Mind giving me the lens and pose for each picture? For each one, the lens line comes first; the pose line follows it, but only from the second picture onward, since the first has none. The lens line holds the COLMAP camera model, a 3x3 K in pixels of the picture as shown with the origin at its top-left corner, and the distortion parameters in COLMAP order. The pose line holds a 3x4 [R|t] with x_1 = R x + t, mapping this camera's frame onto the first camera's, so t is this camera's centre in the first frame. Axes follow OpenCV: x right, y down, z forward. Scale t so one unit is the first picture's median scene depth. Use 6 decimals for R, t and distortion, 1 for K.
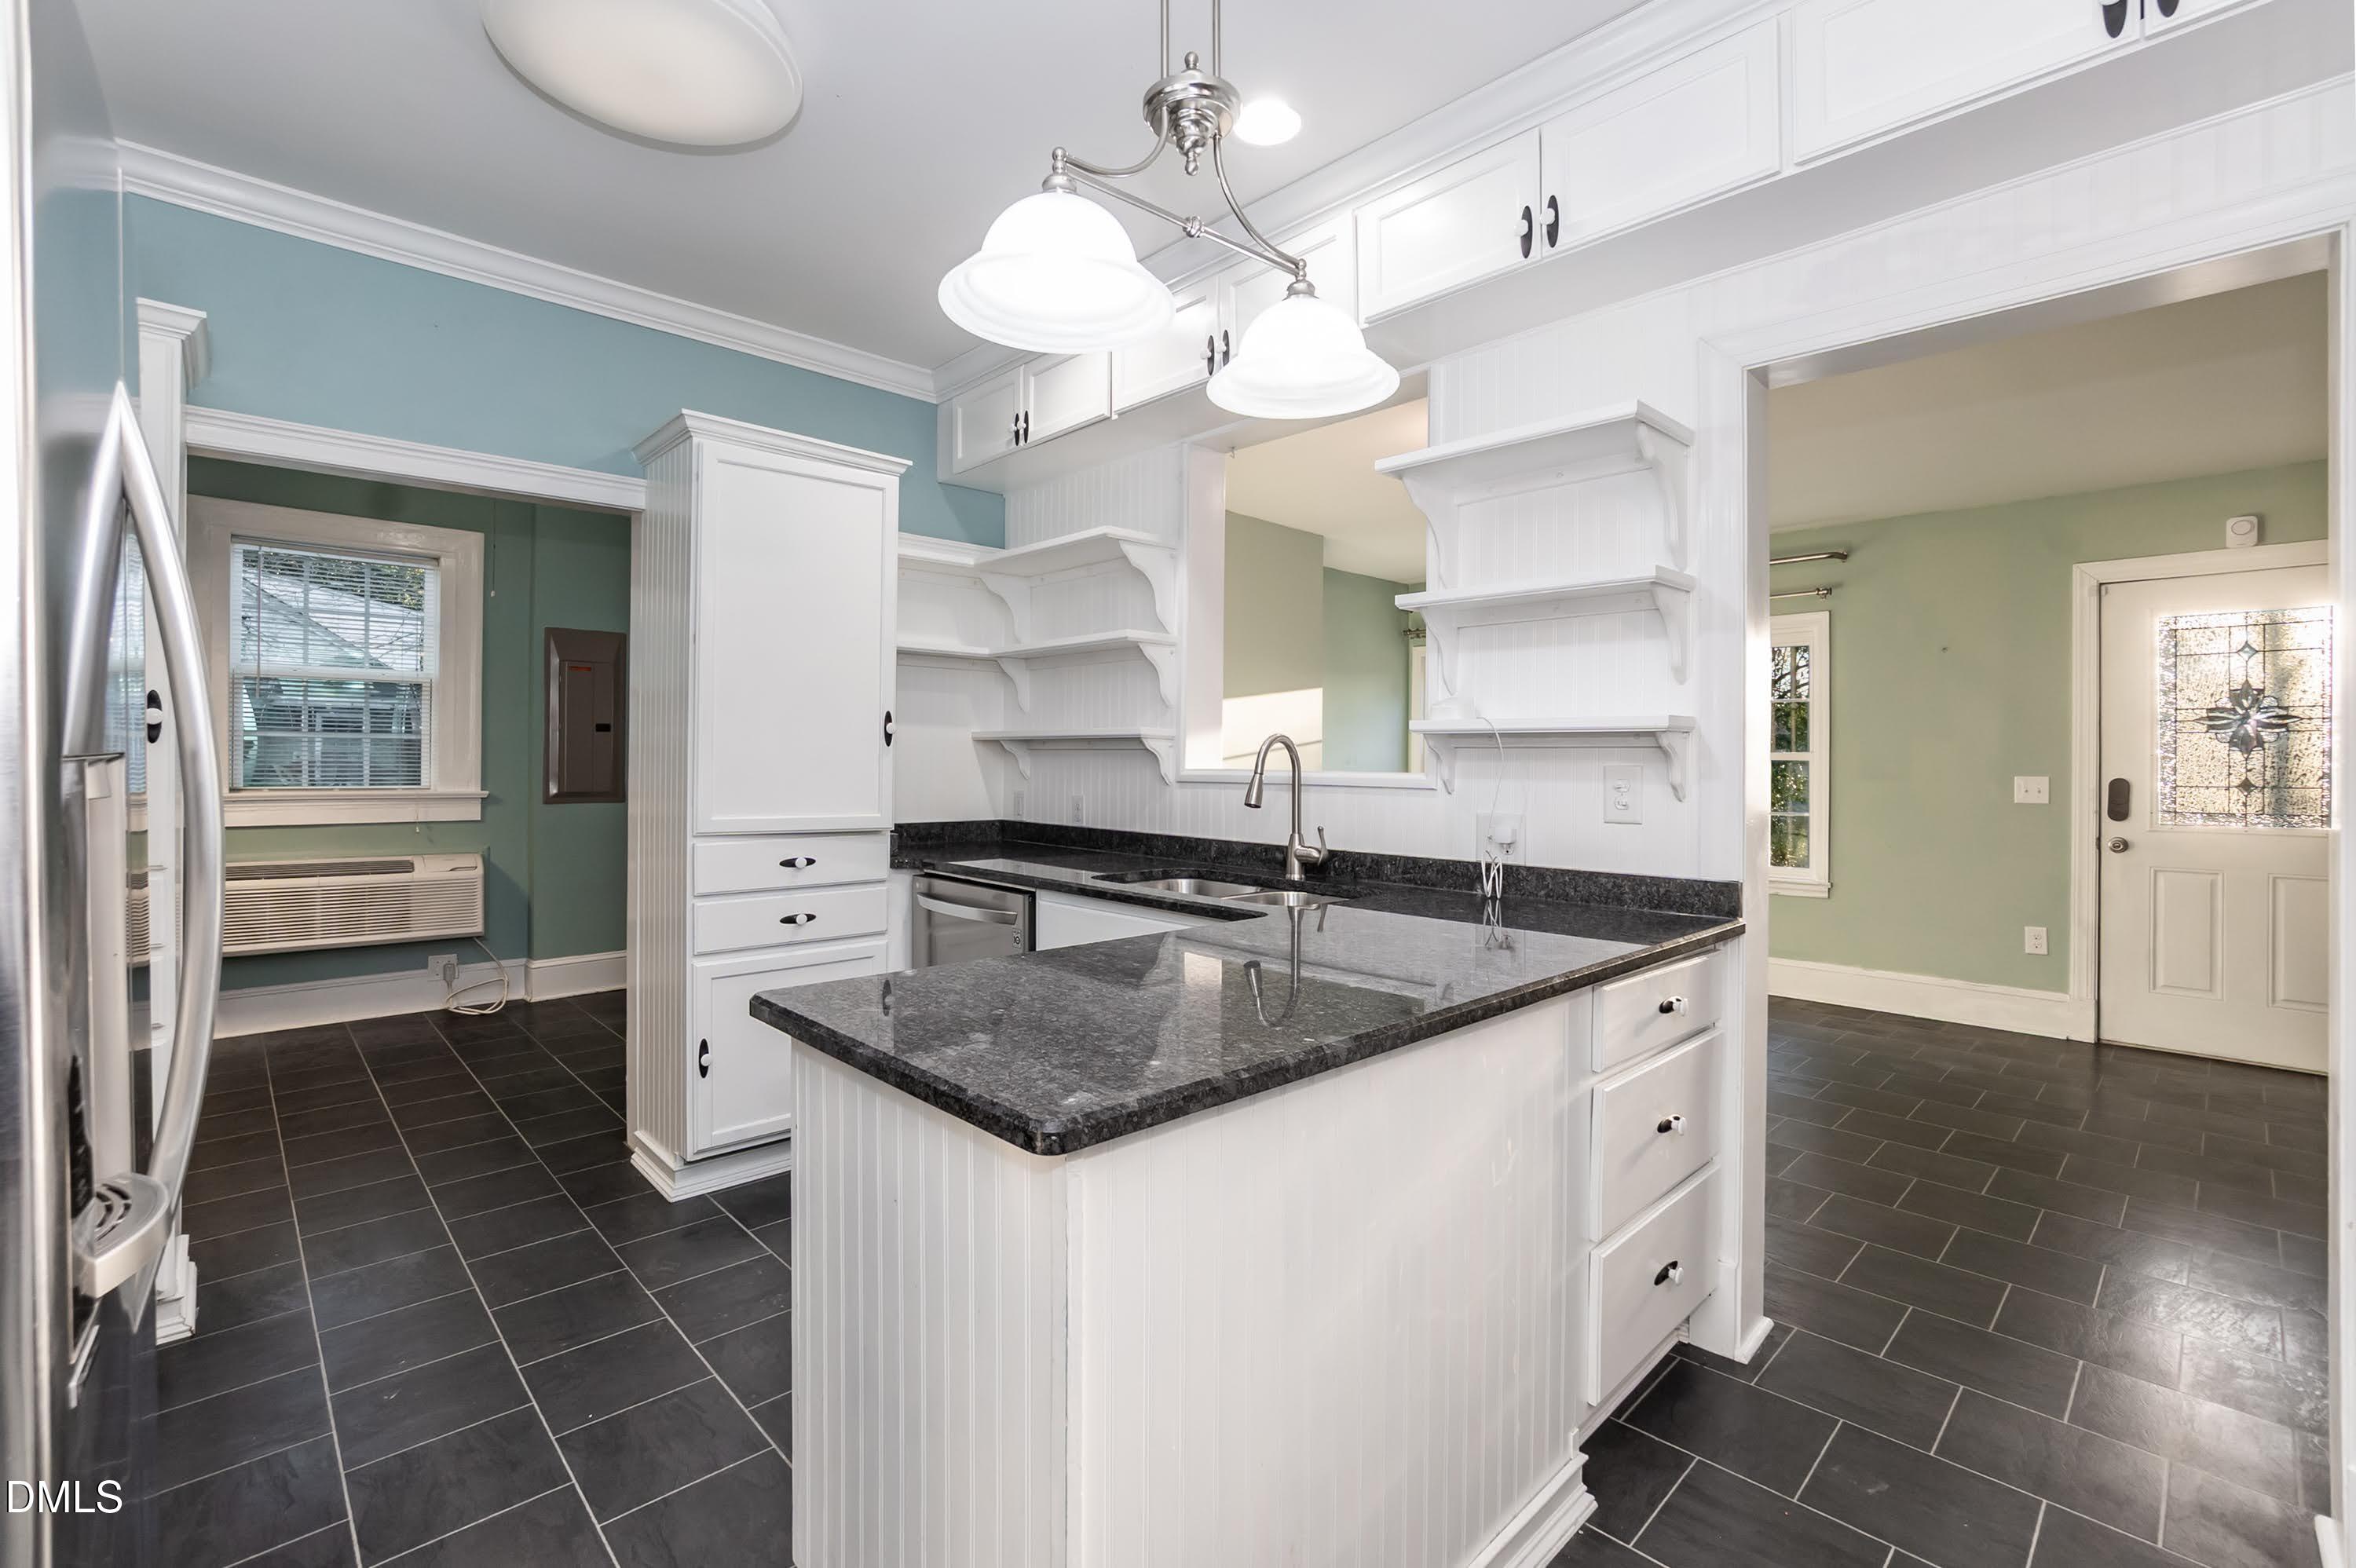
lens RADIAL K [[1027.2, 0, 1183.6], [0, 1027.2, 750.0], [0, 0, 1]] dist [-0.017524, 0.000144]
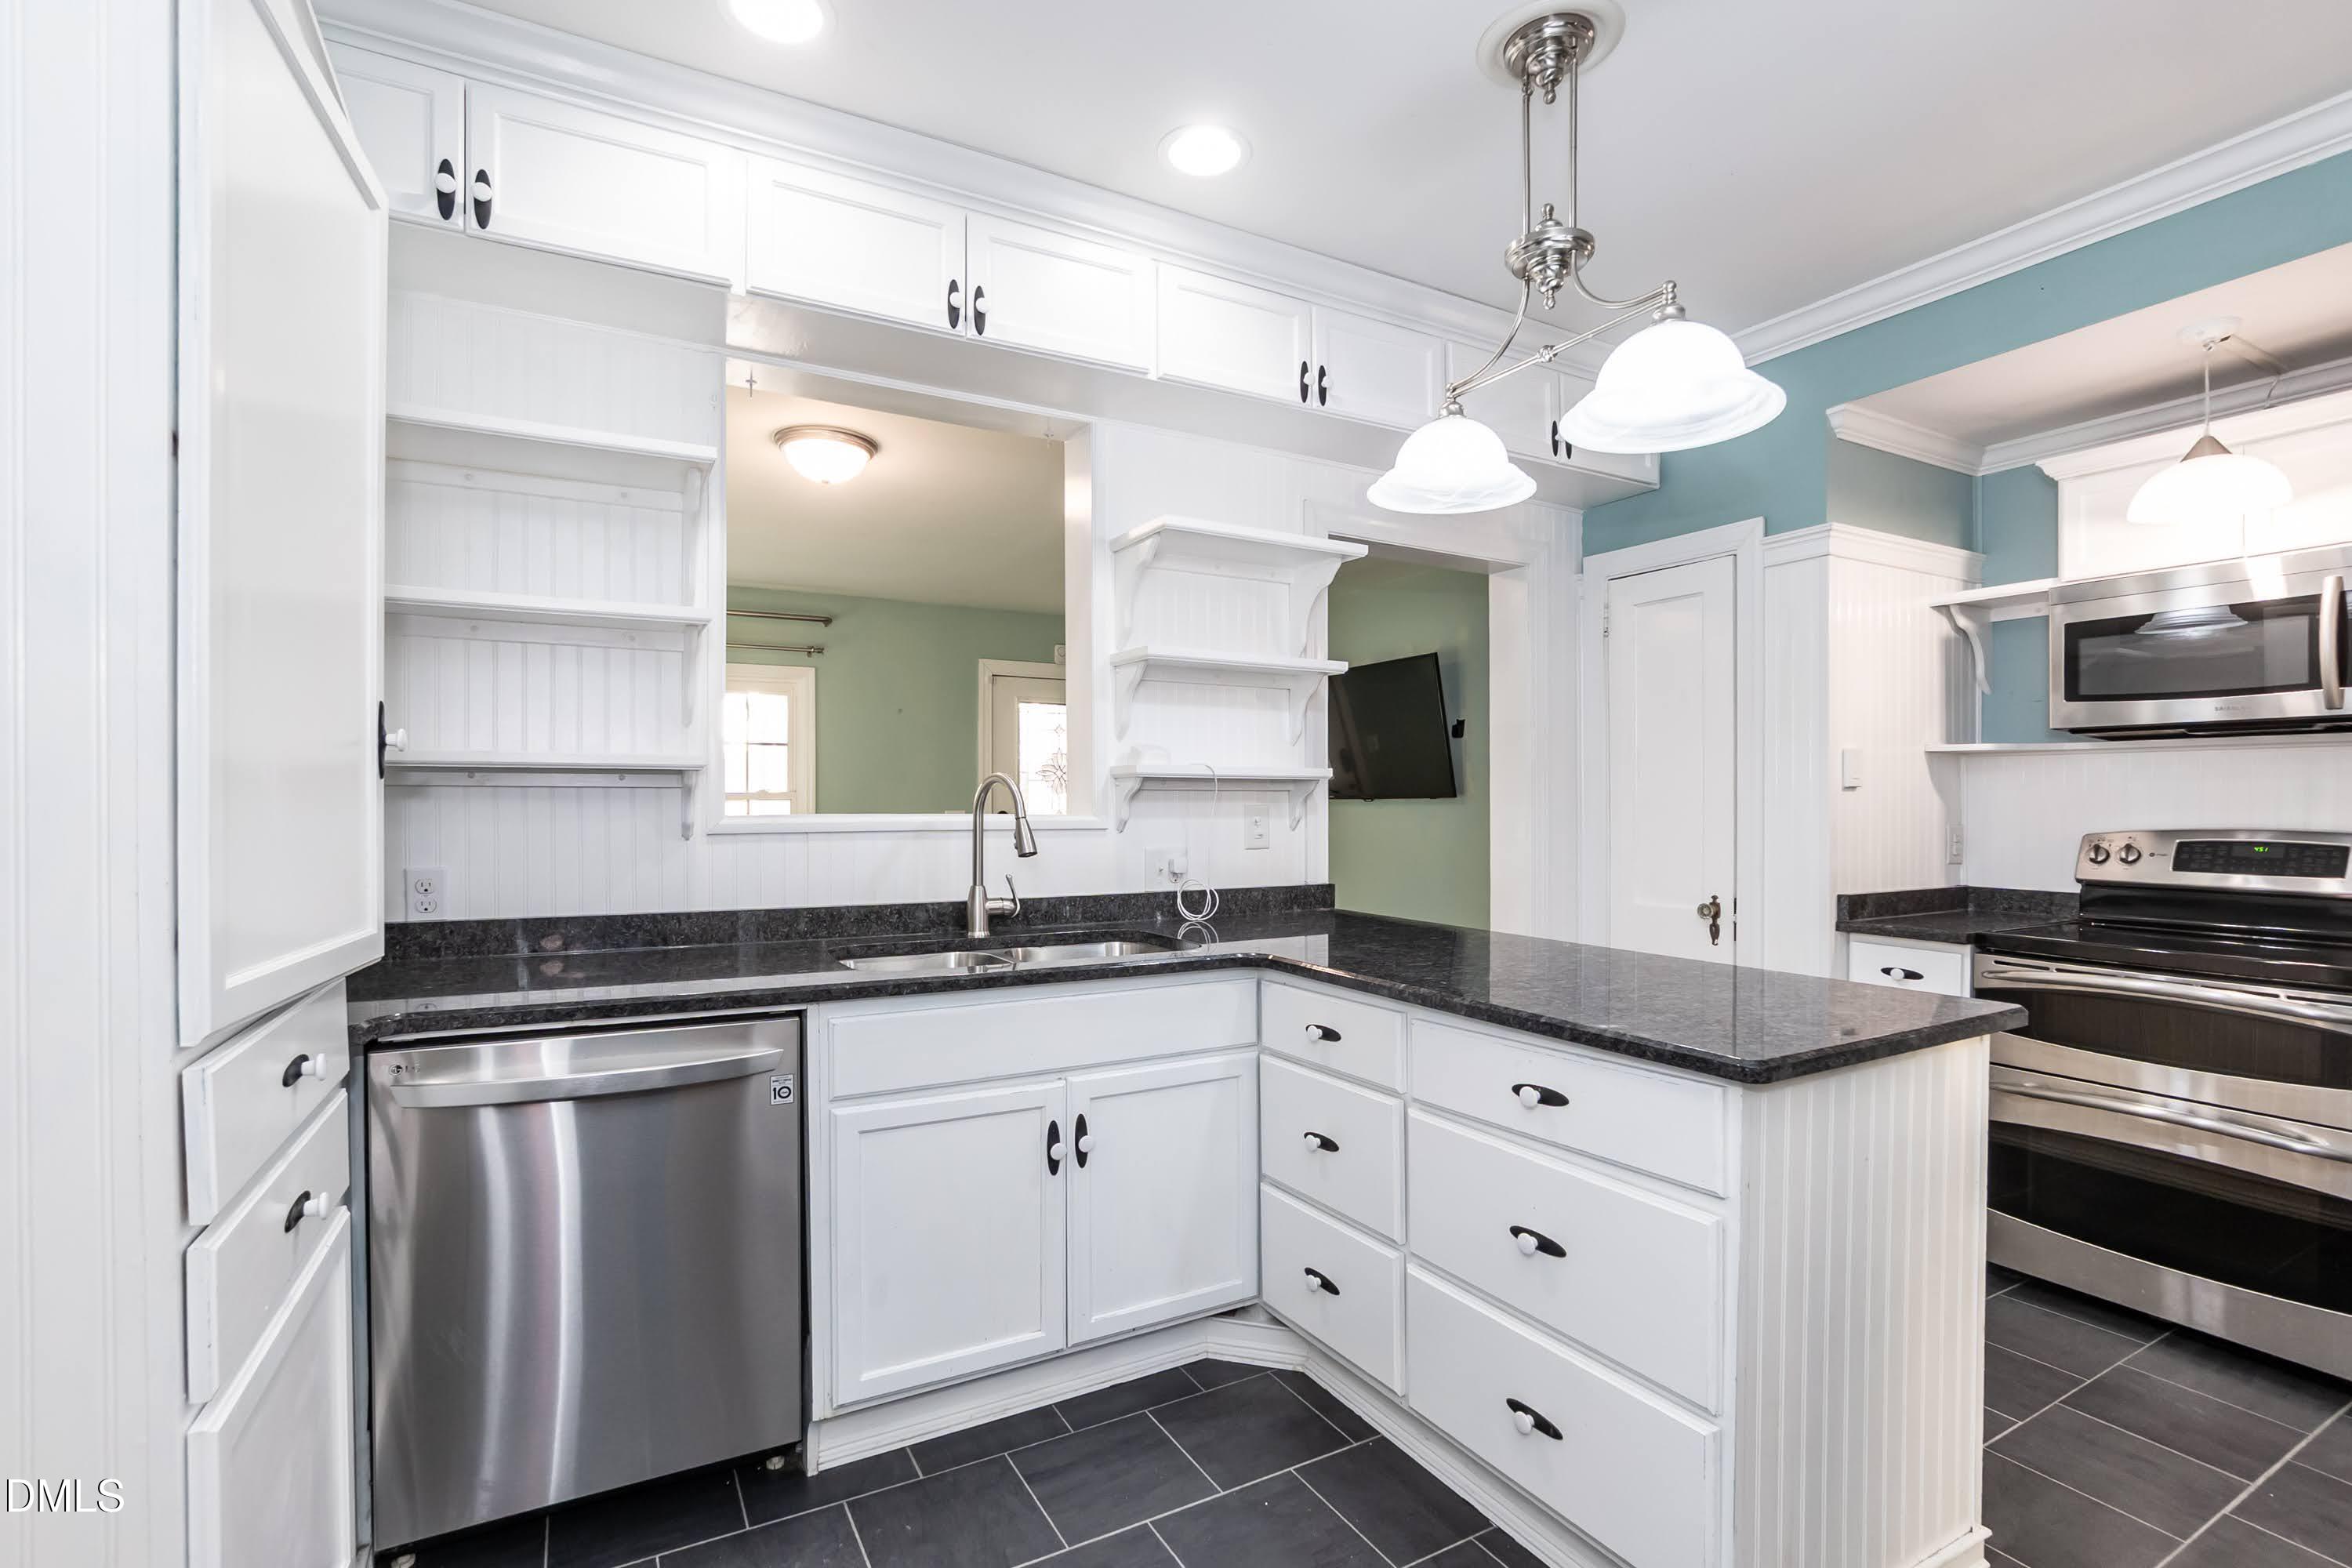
lens RADIAL K [[1002.0, 0, 1202.8], [0, 1002.0, 790.0], [0, 0, 1]] dist [-0.012065, 0.000392]
pose [[0.287400, 0.004699, 0.957799, -0.340043], [-0.006178, 0.999976, -0.003052, 0.000640], [-0.957791, -0.005040, 0.287422, 0.294136]]
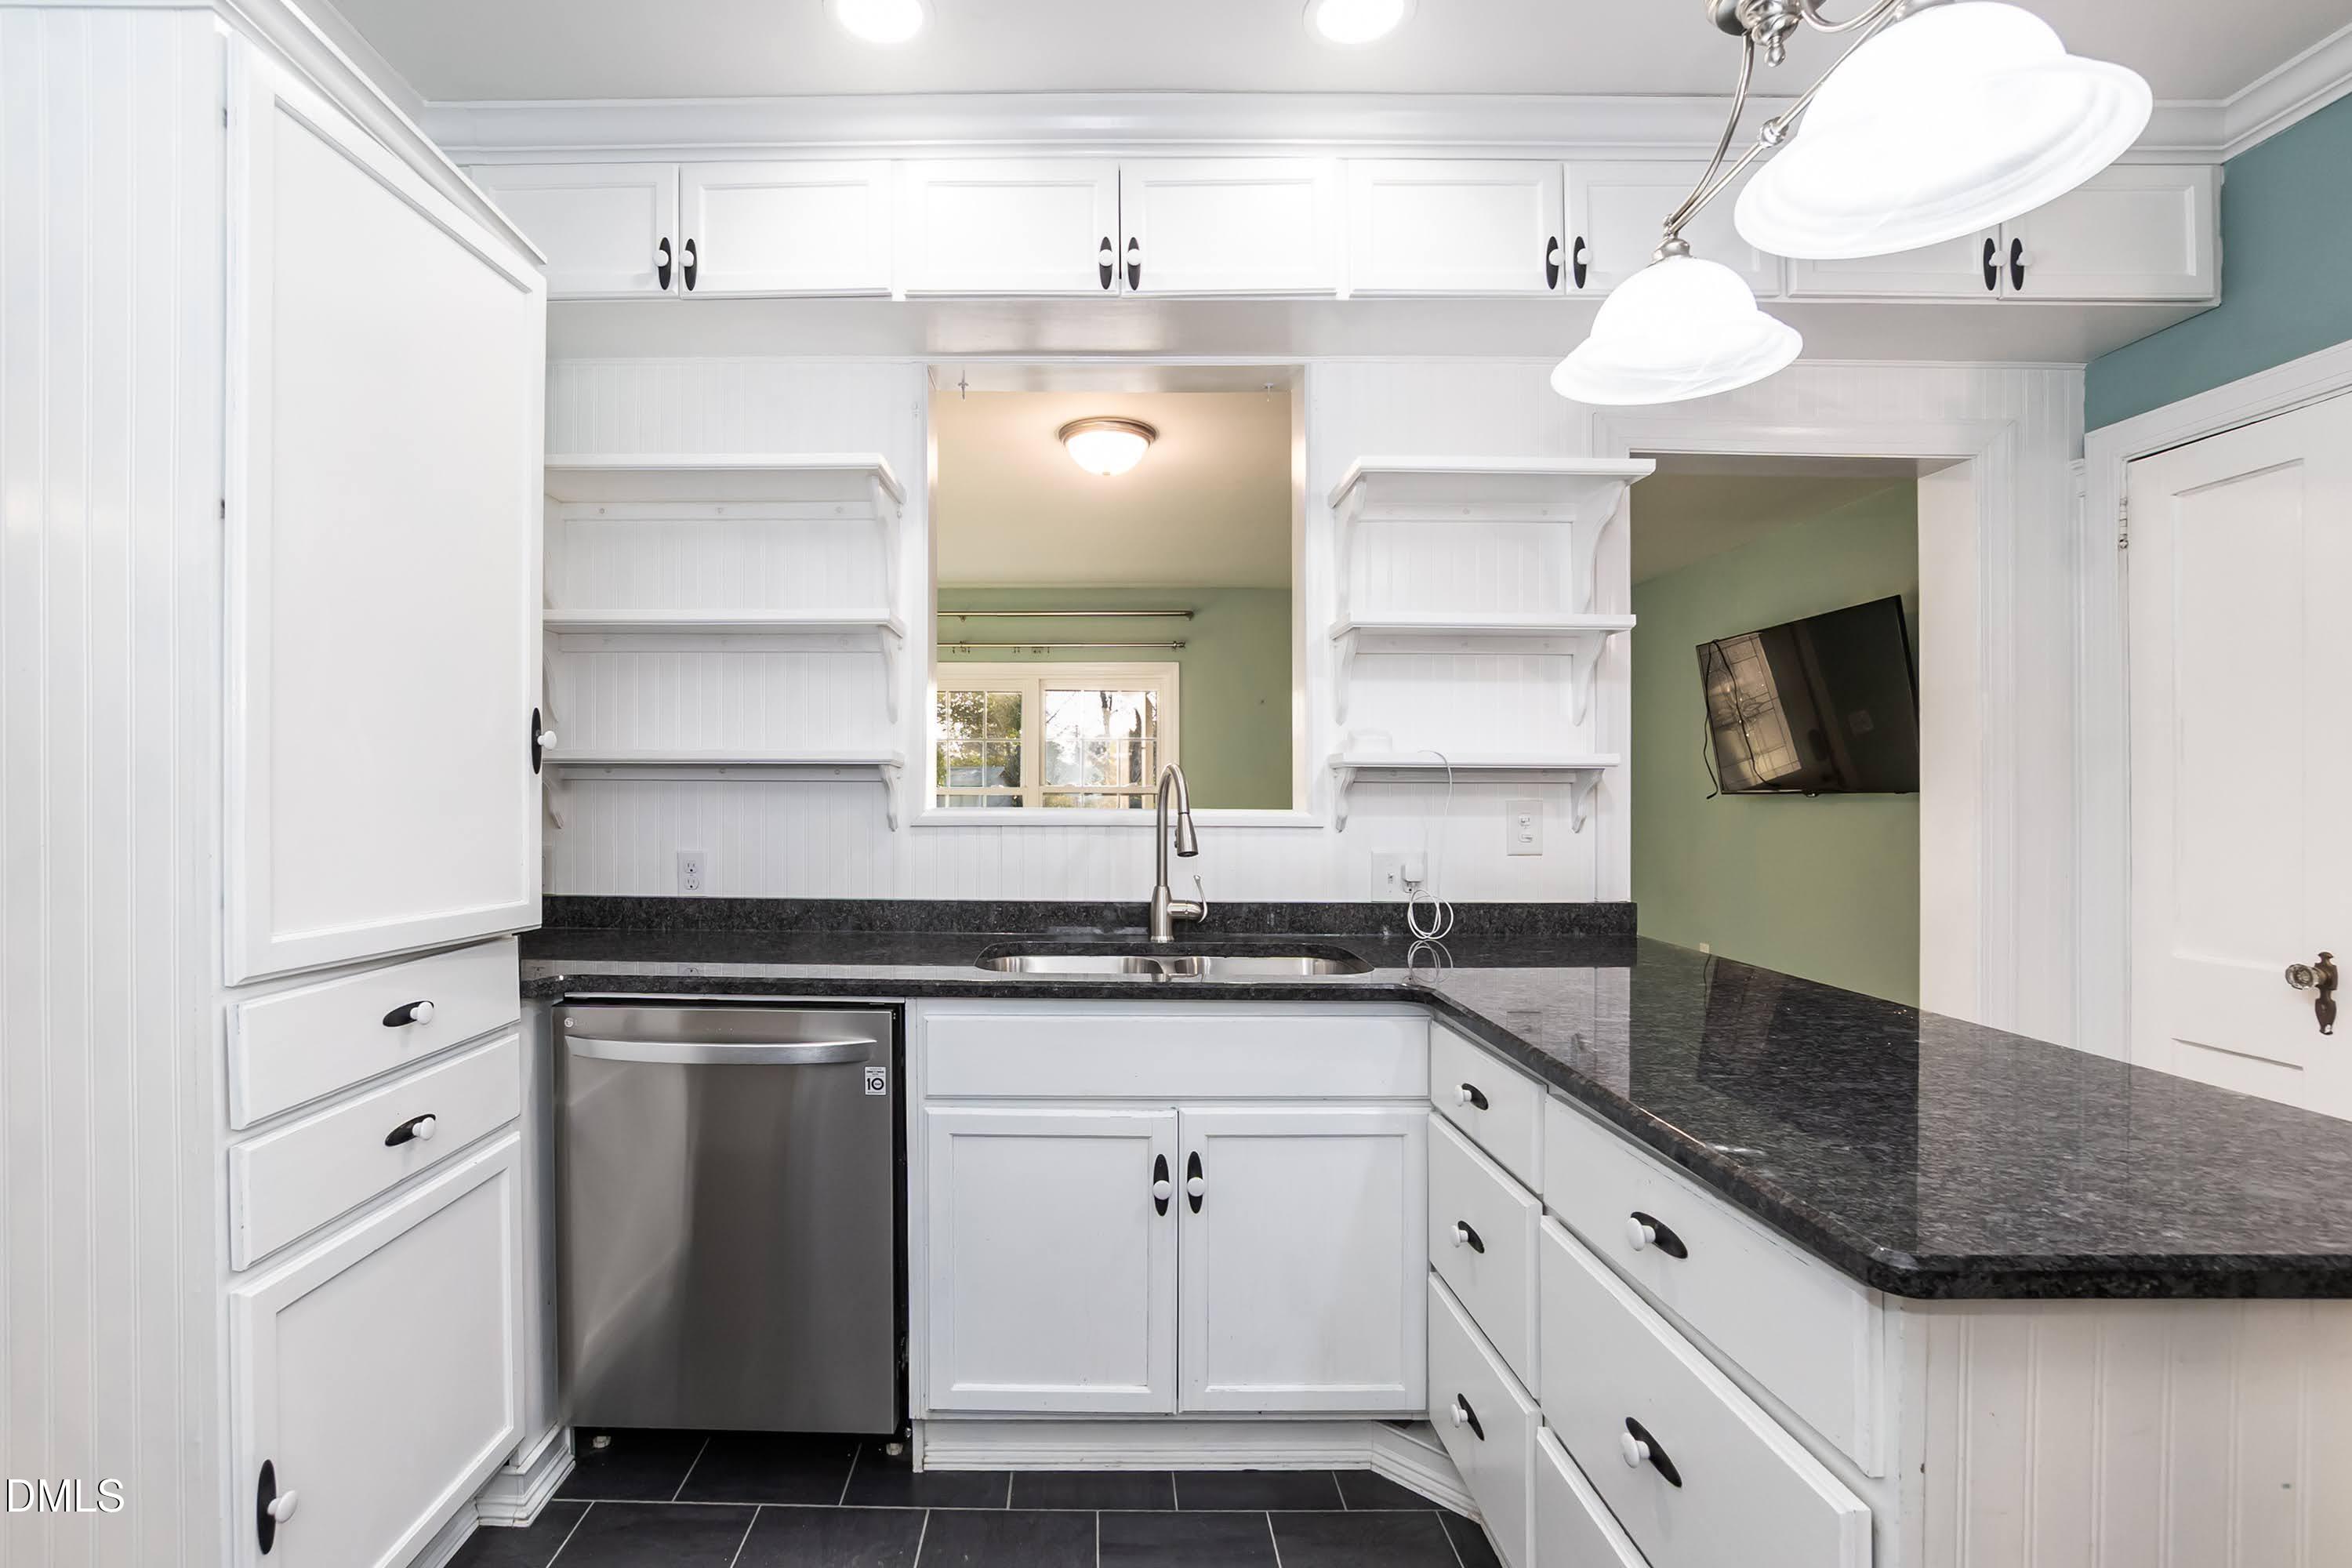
lens RADIAL K [[1051.8, 0, 1176.0], [0, 1051.8, 784.0], [0, 0, 1]] dist [-0.015059, 0.000562]
pose [[0.700456, 0.003781, 0.713686, -0.247173], [-0.004947, 0.999988, -0.000442, 0.000573], [-0.713679, -0.003221, 0.700466, 0.210700]]
